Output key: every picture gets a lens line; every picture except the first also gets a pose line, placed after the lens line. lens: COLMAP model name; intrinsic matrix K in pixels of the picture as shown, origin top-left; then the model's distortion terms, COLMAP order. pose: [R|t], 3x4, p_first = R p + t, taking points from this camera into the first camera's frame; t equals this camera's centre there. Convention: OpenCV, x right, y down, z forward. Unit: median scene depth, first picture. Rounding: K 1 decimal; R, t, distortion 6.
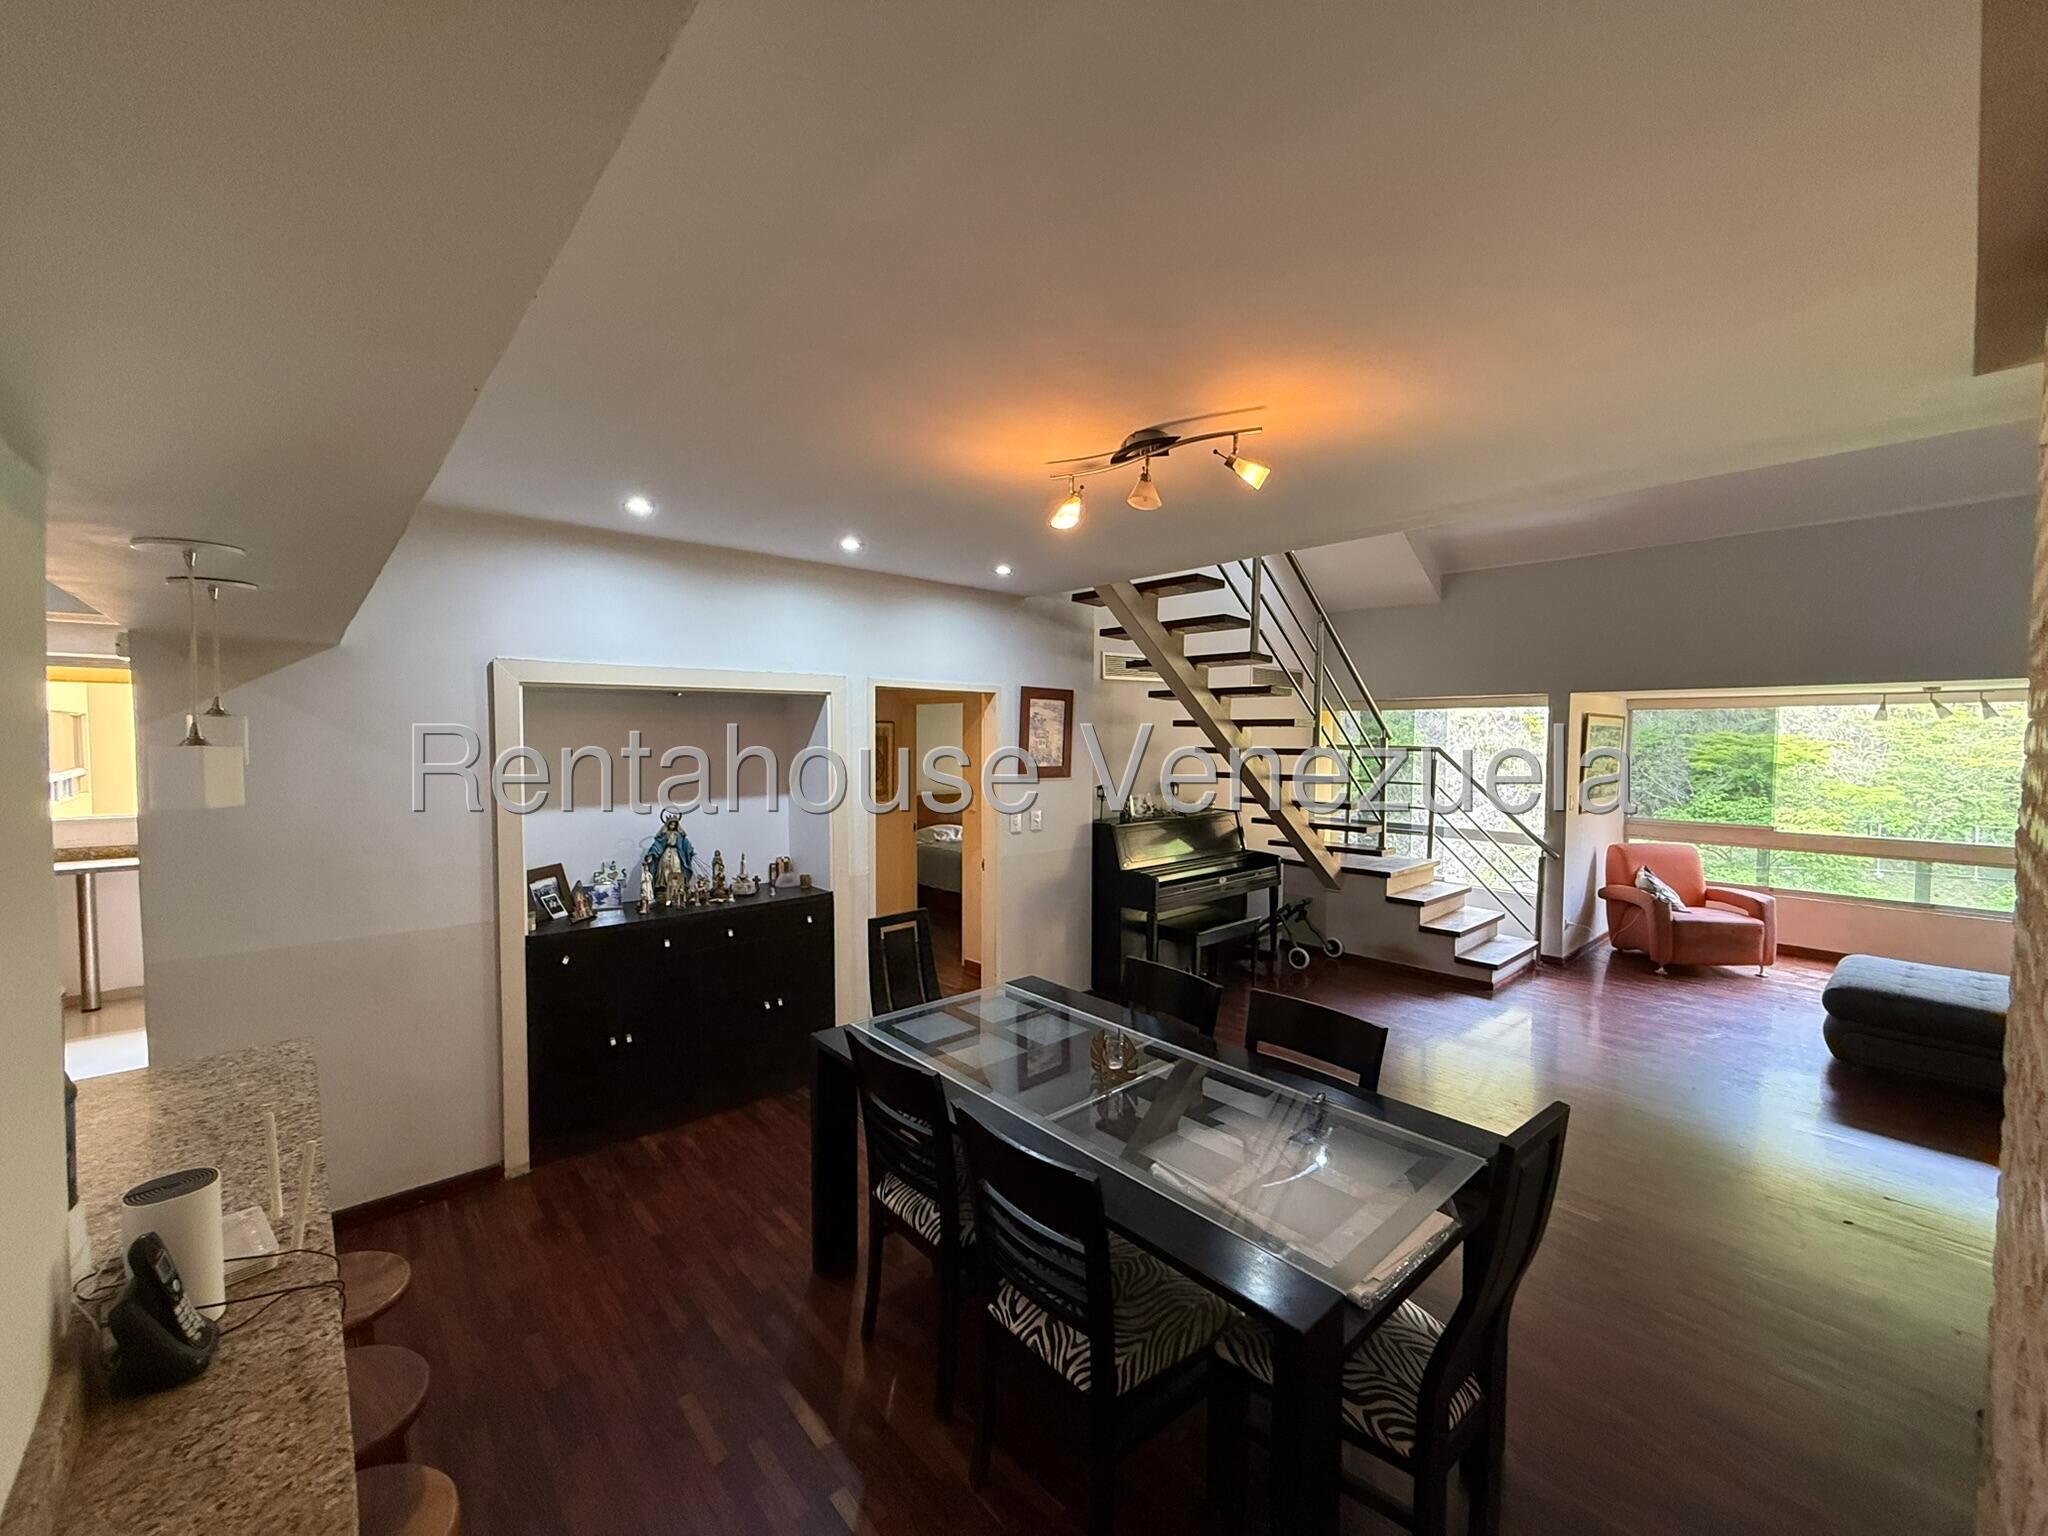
lens RADIAL K [[819.6, 0, 1018.8], [0, 819.6, 769.5], [0, 0, 1]] dist [-0.000775, 0.000894]
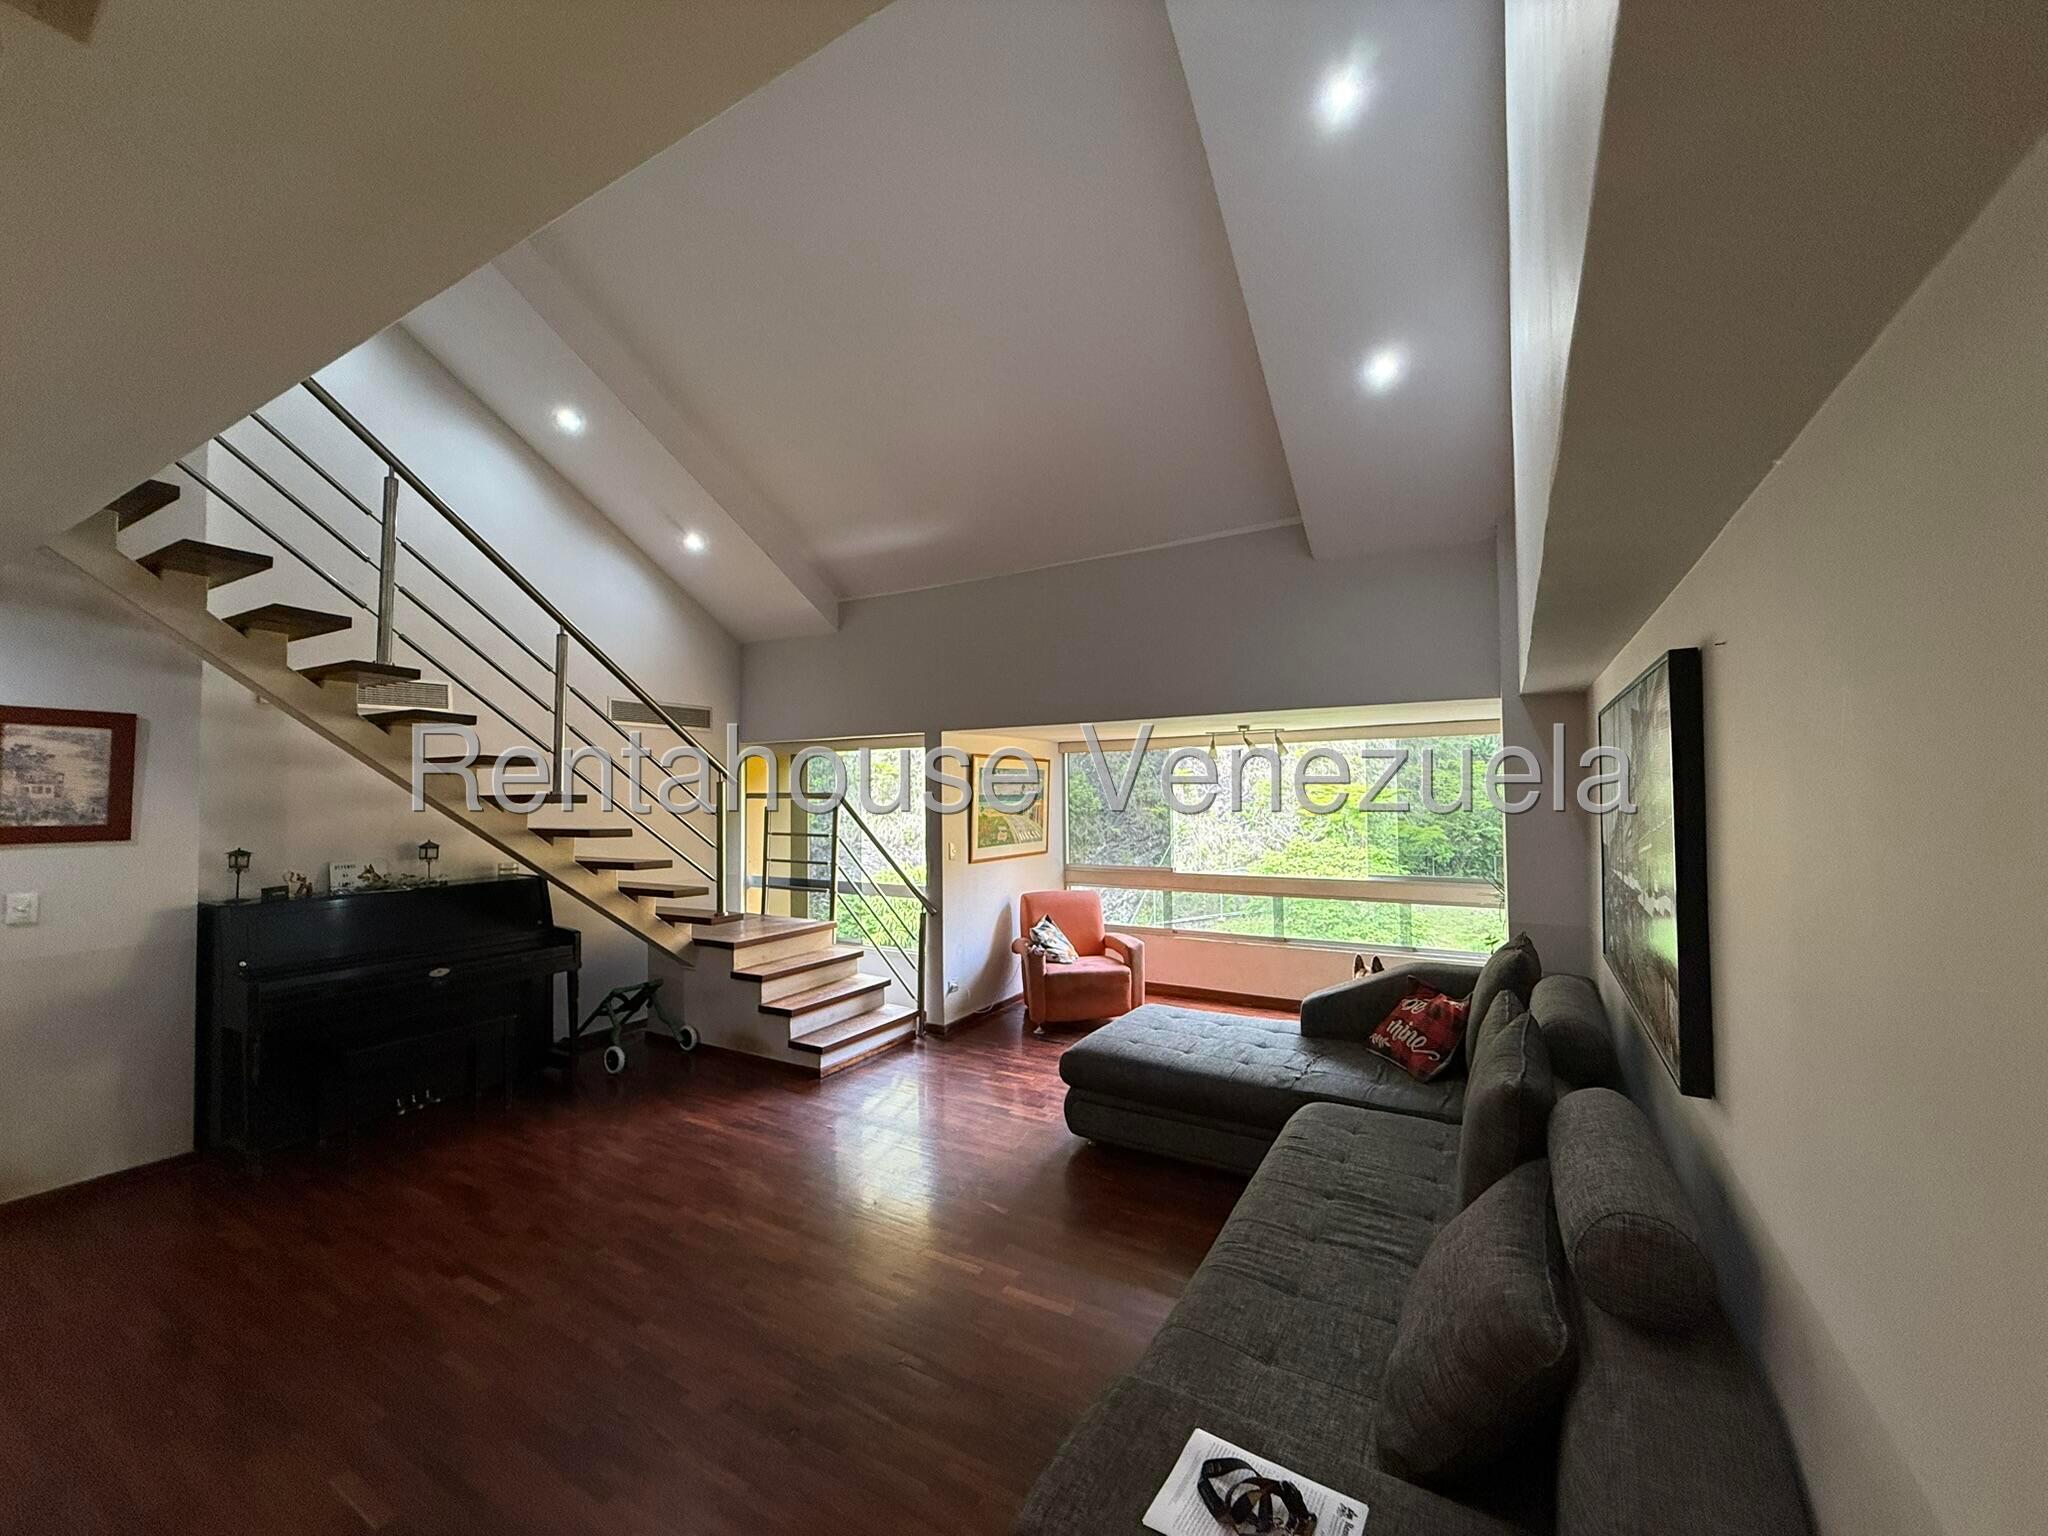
lens RADIAL K [[819.6, 0, 1022.9], [0, 819.6, 755.8], [0, 0, 1]] dist [-0.000775, 0.000894]
pose [[0.952717, 0.000755, 0.303857, 0.470119], [0.025746, 0.996200, -0.083201, 0.012440], [-0.302765, 0.087090, 0.949078, 0.096469]]
